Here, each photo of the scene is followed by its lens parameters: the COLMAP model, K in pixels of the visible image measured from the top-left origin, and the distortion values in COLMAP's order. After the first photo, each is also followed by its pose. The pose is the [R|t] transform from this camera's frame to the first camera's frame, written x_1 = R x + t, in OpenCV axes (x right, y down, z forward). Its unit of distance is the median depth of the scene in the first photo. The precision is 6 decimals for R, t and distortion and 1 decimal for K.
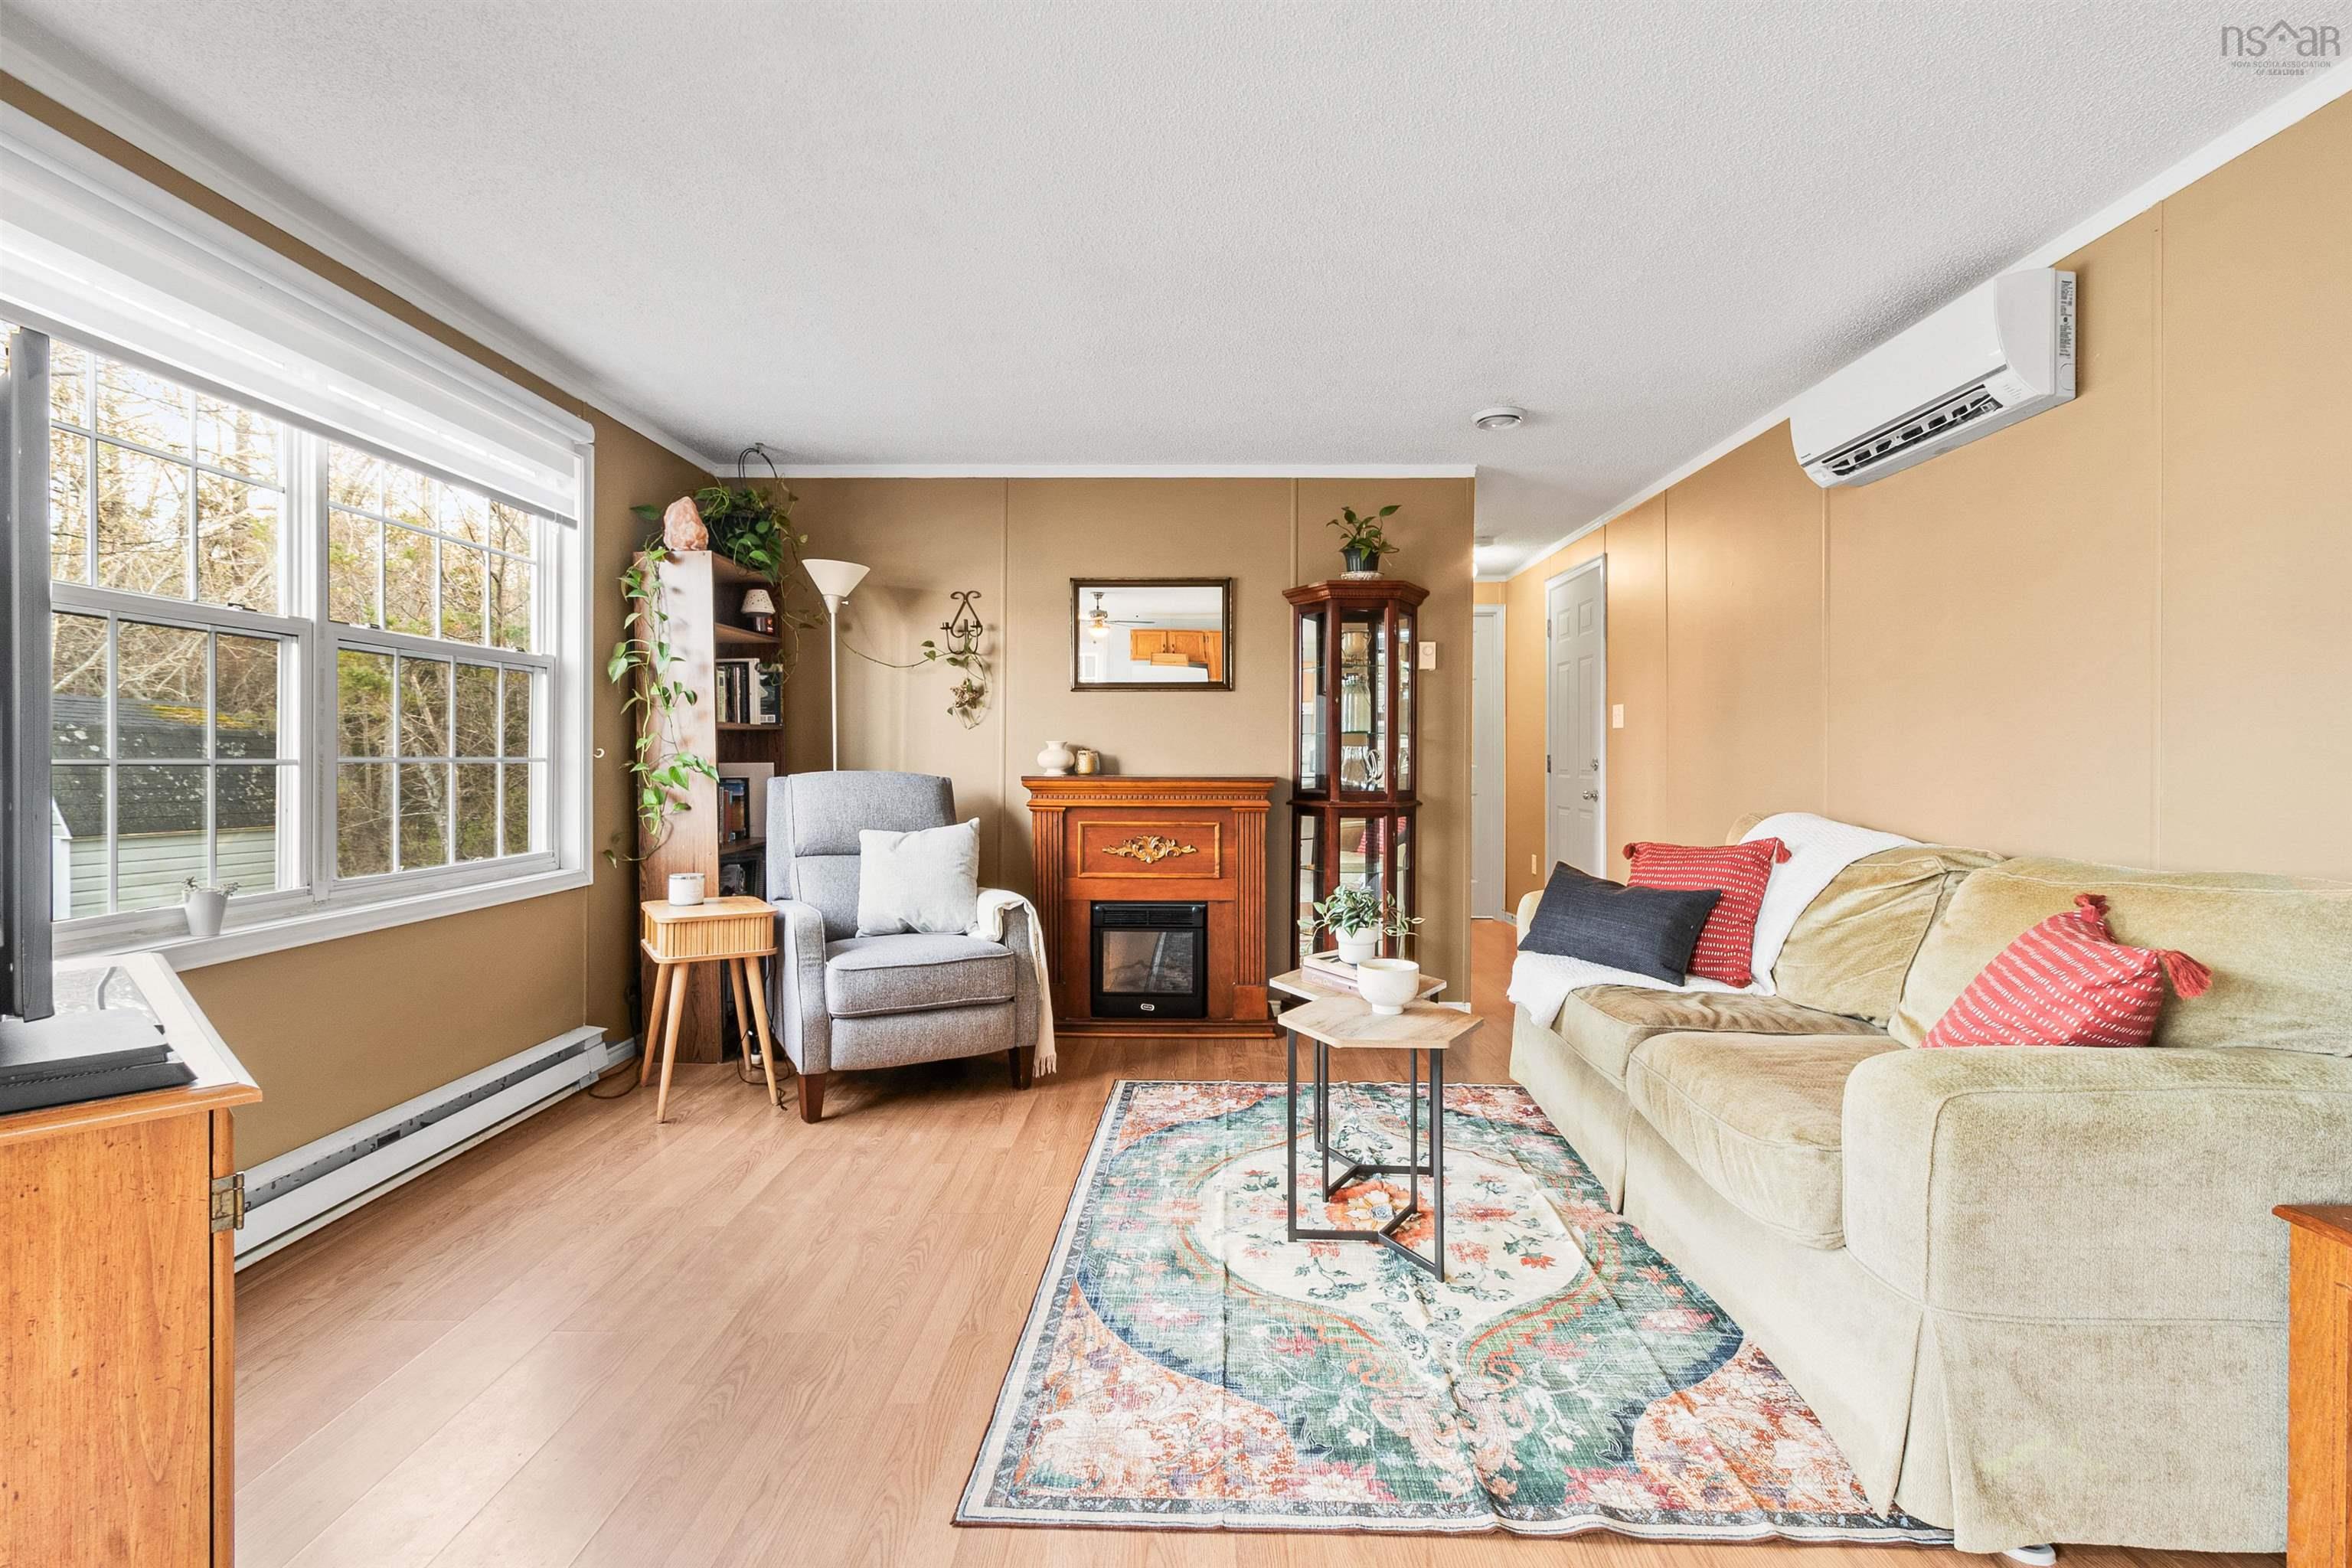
lens RADIAL K [[1090.5, 0, 1190.1], [0, 1090.5, 761.8], [0, 0, 1]] dist [0.001195, 0.000470]
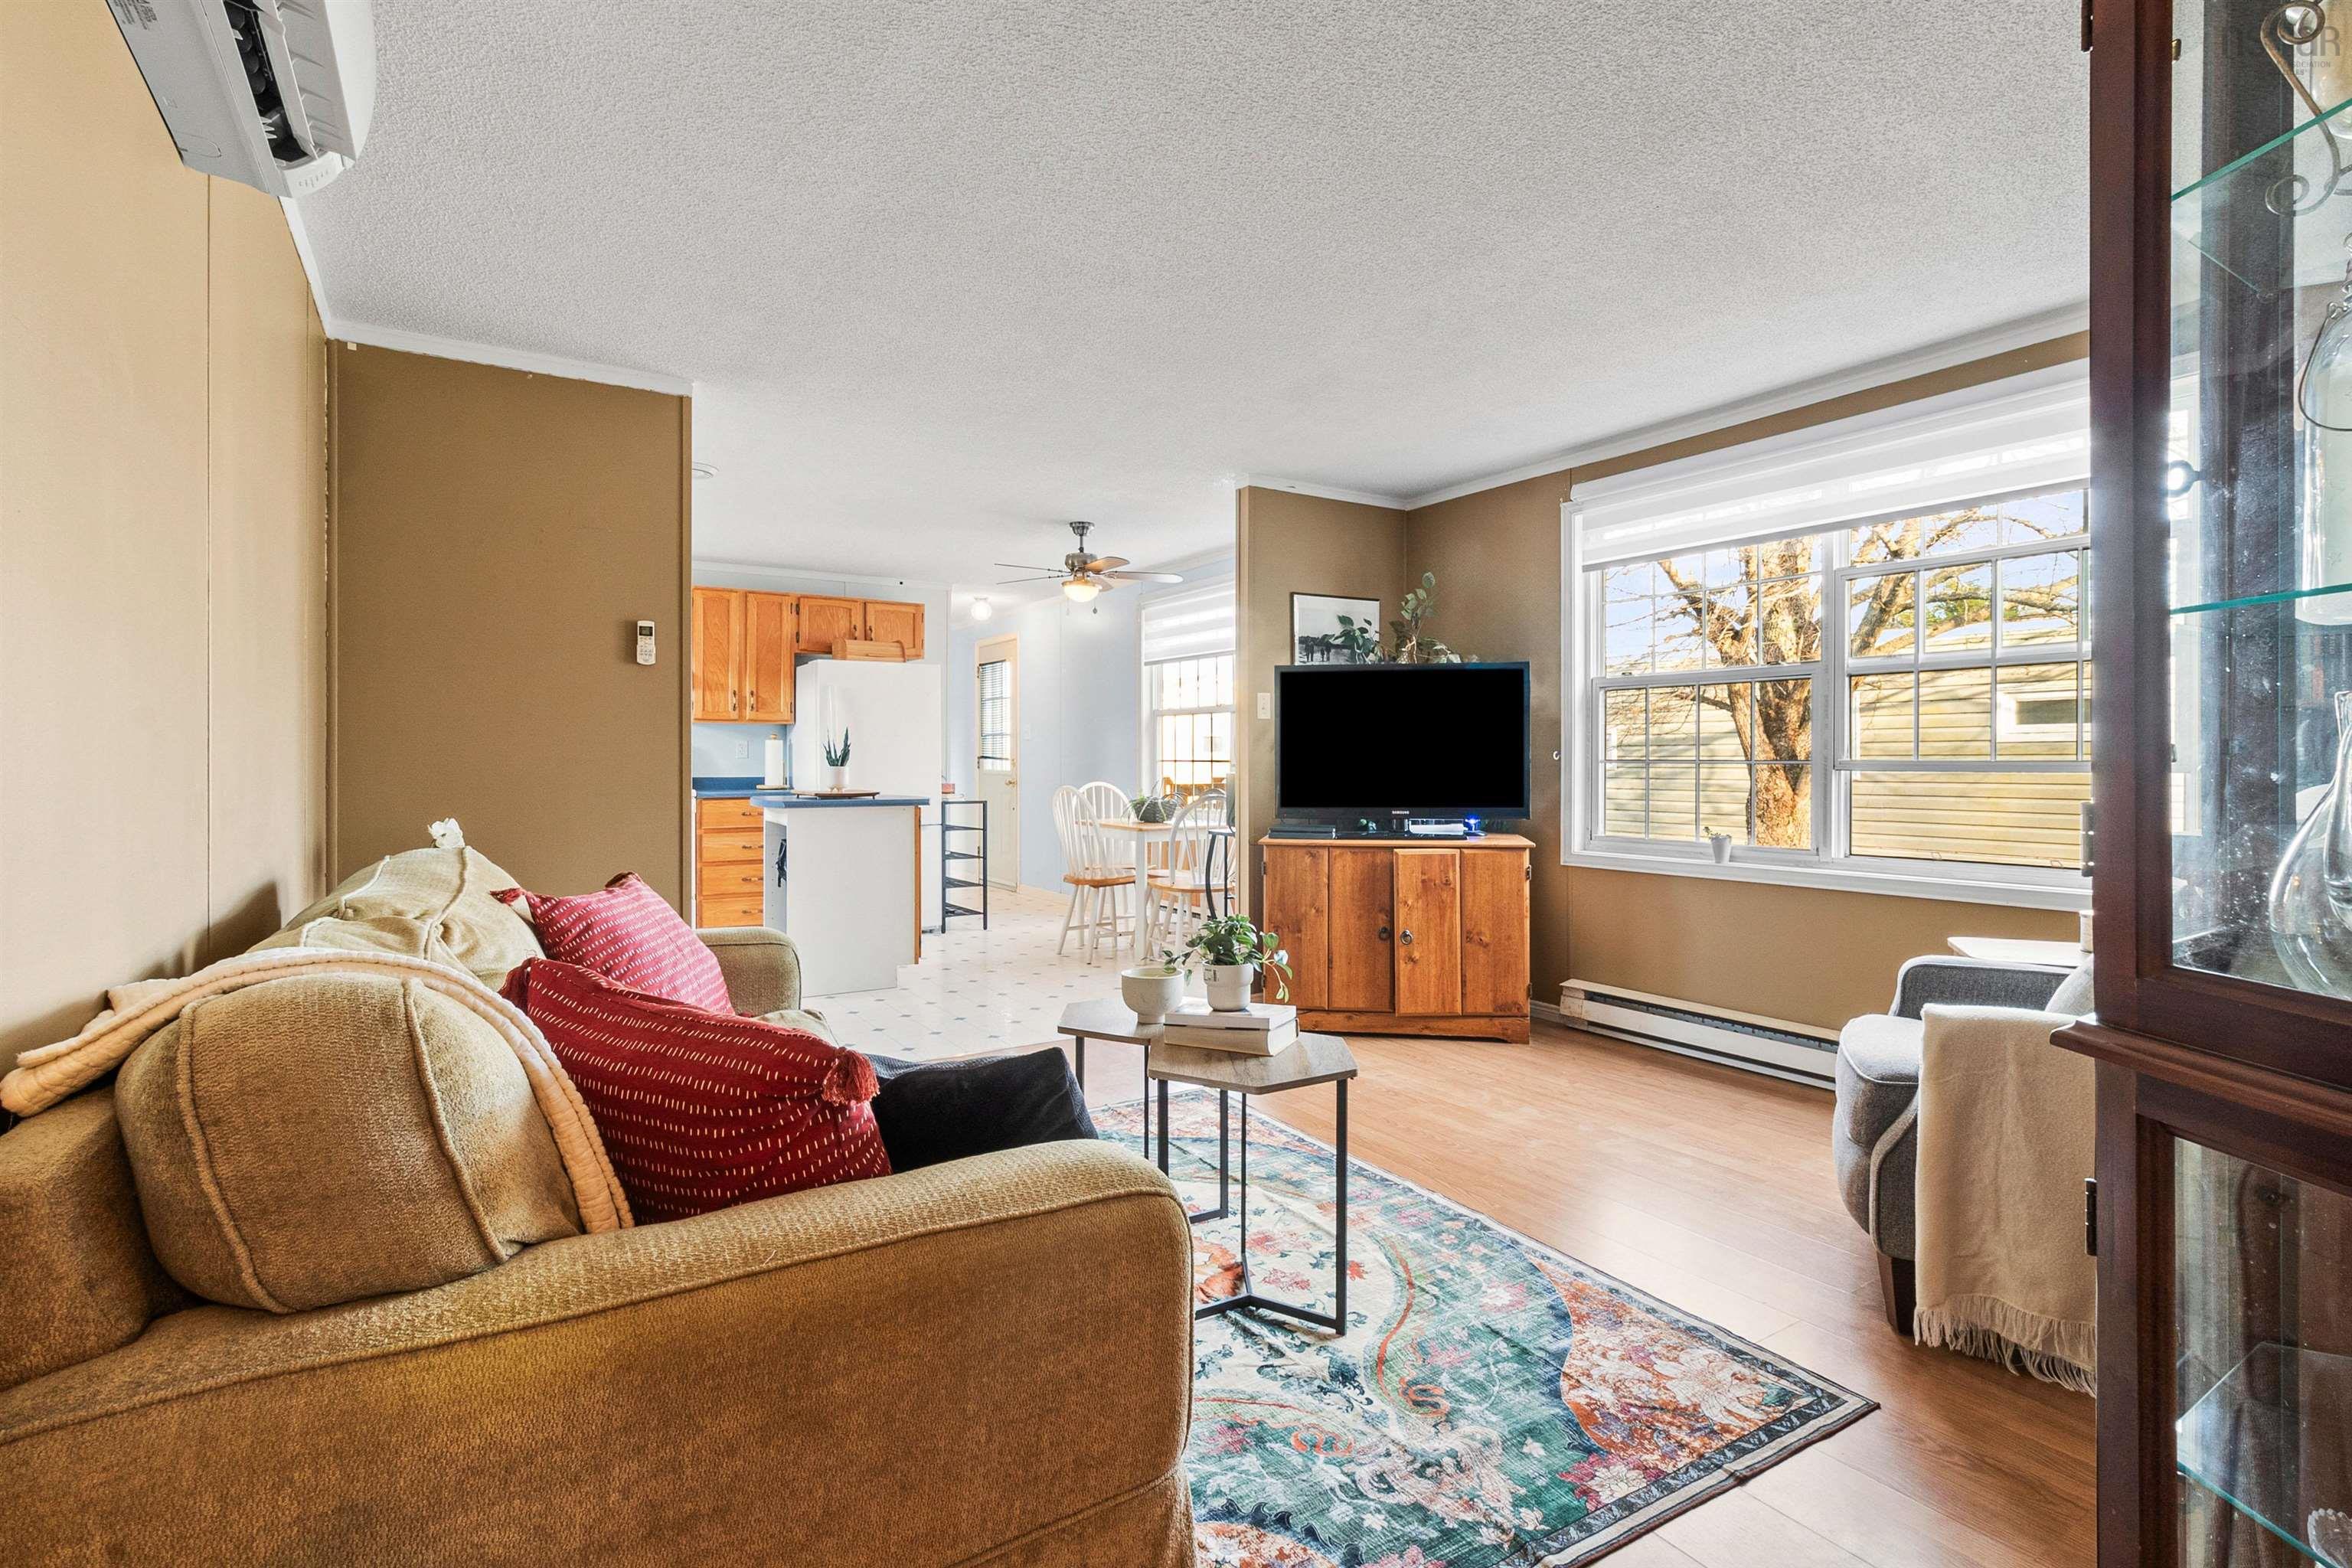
lens RADIAL K [[1124.6, 0, 1190.9], [0, 1124.6, 754.5], [0, 0, 1]] dist [0.004305, 0.001078]
pose [[-0.838702, -0.000209, -0.544590, 0.577579], [0.001514, 0.999995, -0.002715, -0.002670], [0.544588, -0.003102, -0.838698, 1.540944]]
